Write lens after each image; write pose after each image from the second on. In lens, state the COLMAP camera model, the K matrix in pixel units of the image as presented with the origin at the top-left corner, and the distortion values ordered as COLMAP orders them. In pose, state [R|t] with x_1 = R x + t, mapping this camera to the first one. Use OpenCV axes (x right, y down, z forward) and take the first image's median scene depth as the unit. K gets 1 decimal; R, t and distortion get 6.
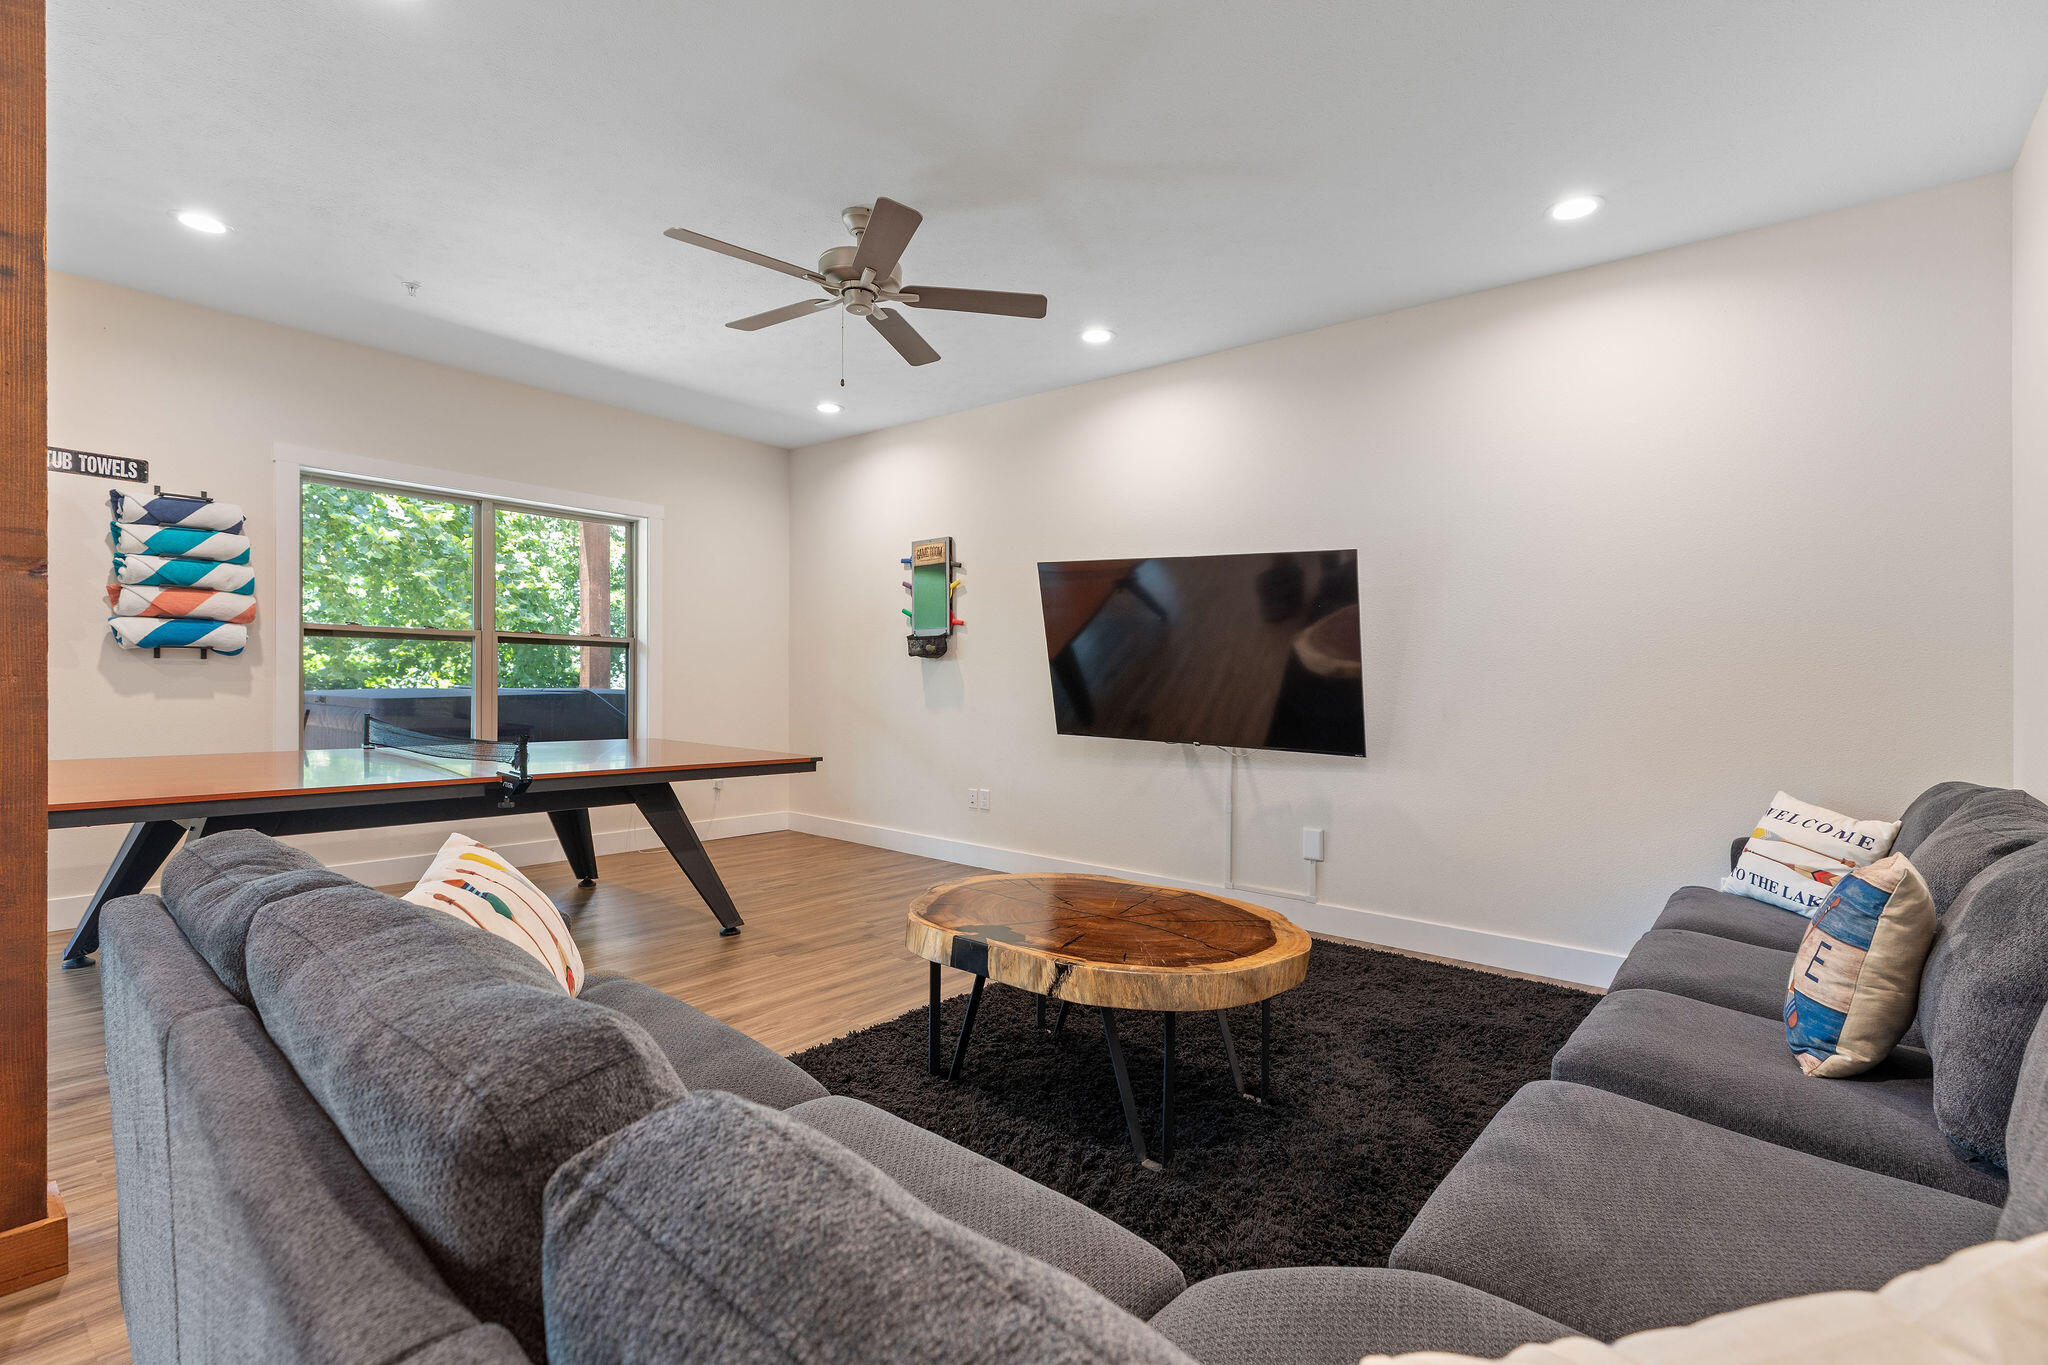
lens RADIAL K [[941.6, 0, 1025.8], [0, 941.6, 686.8], [0, 0, 1]] dist [0.000971, 0.000194]
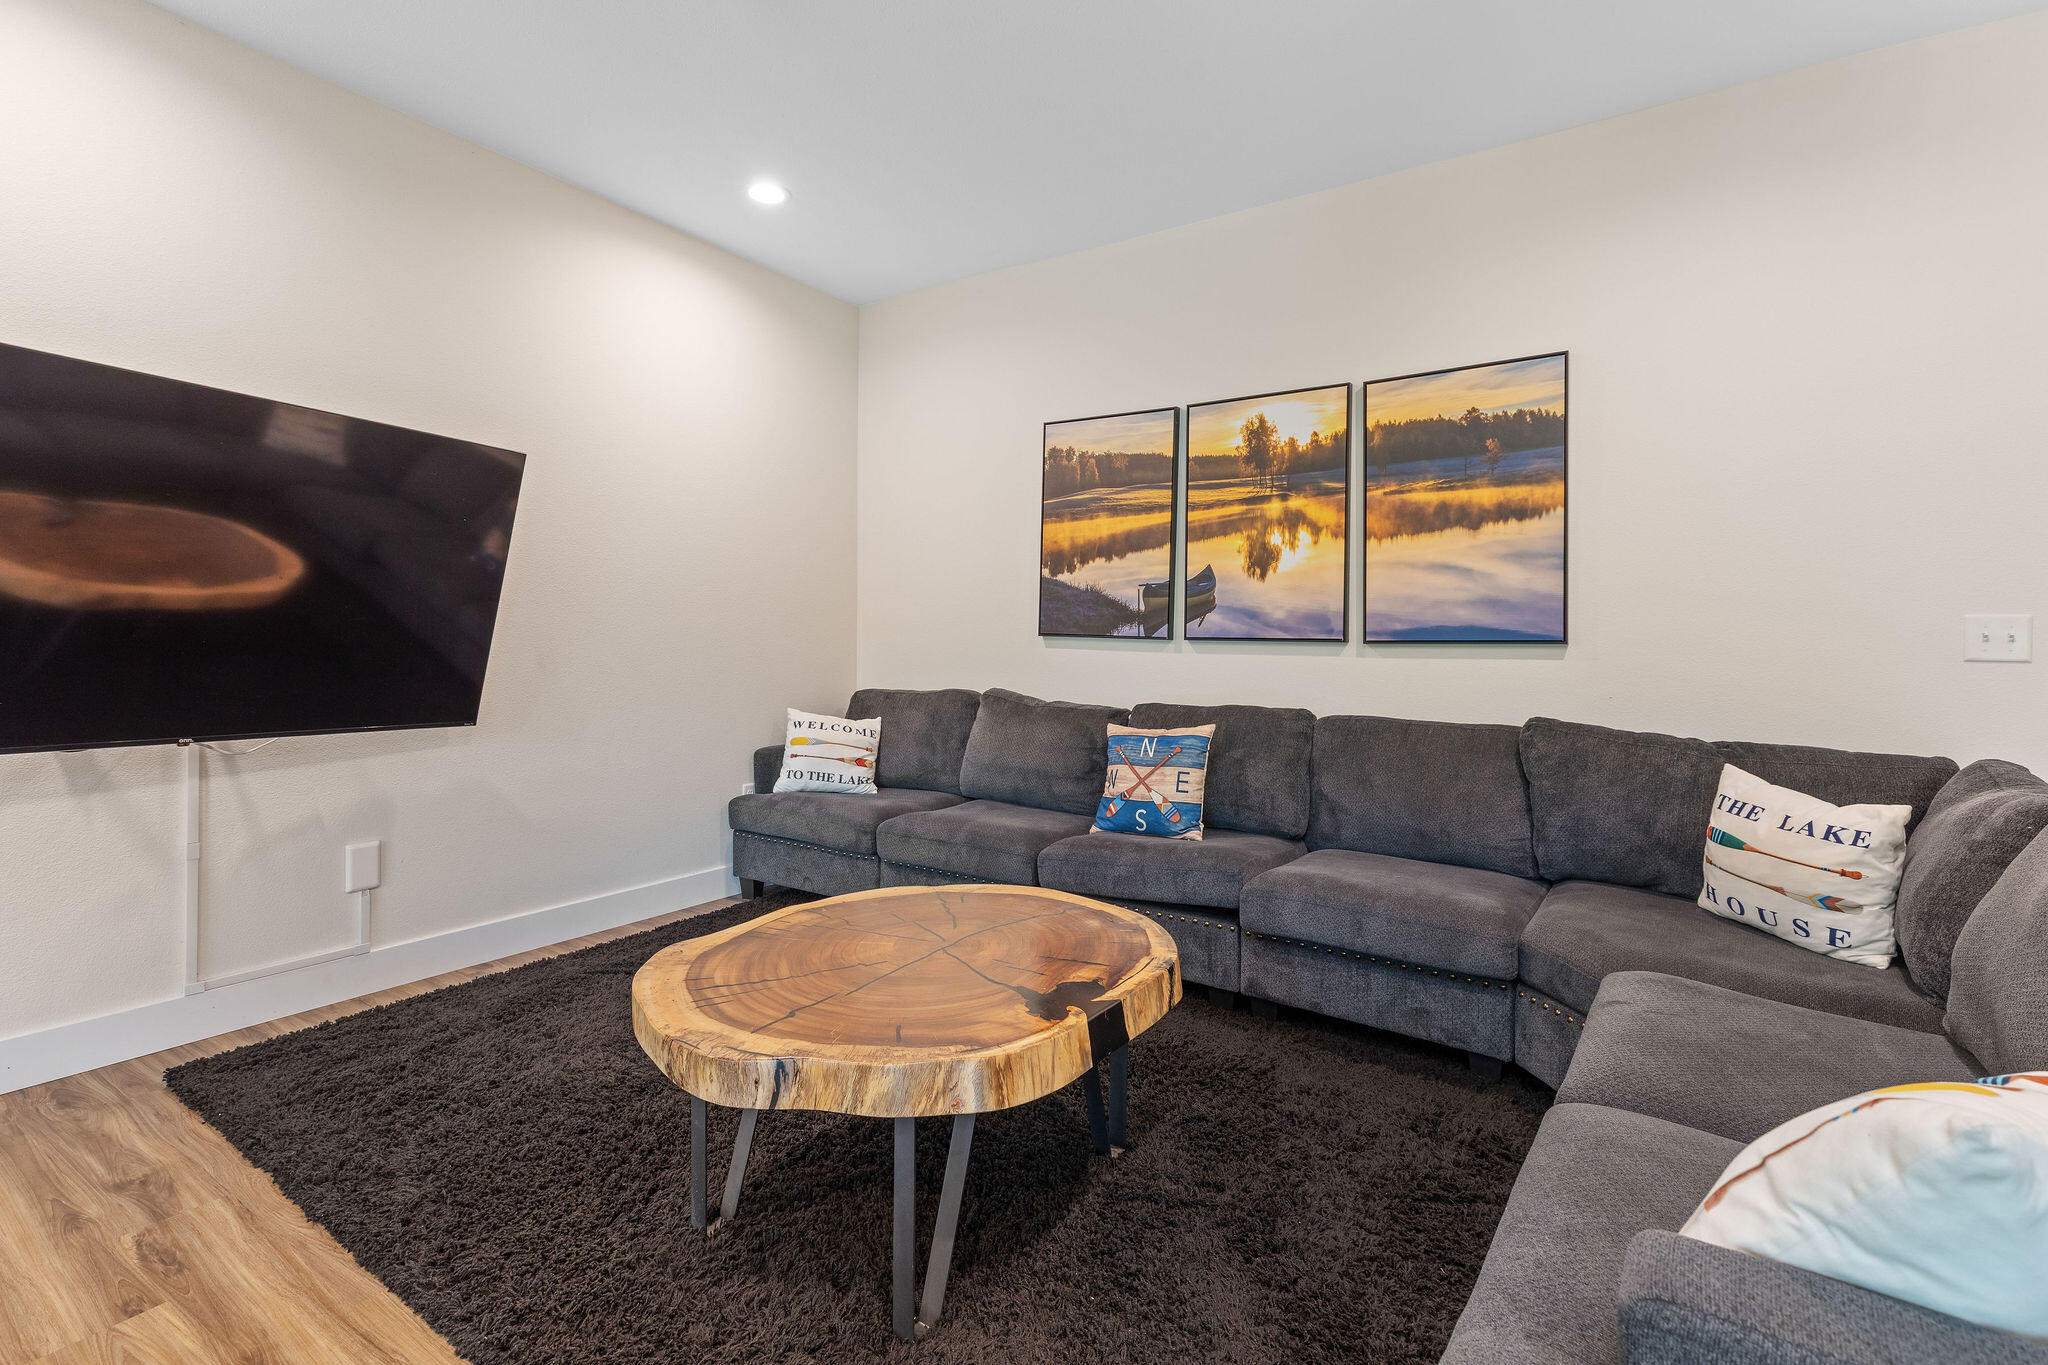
lens RADIAL K [[941.6, 0, 1039.9], [0, 941.6, 612.4], [0, 0, 1]] dist [0.000971, 0.000194]
pose [[-0.065732, -0.001979, 0.997835, -0.426129], [-0.006407, 0.999978, 0.001561, -0.020154], [-0.997817, -0.006290, -0.065743, 0.603830]]
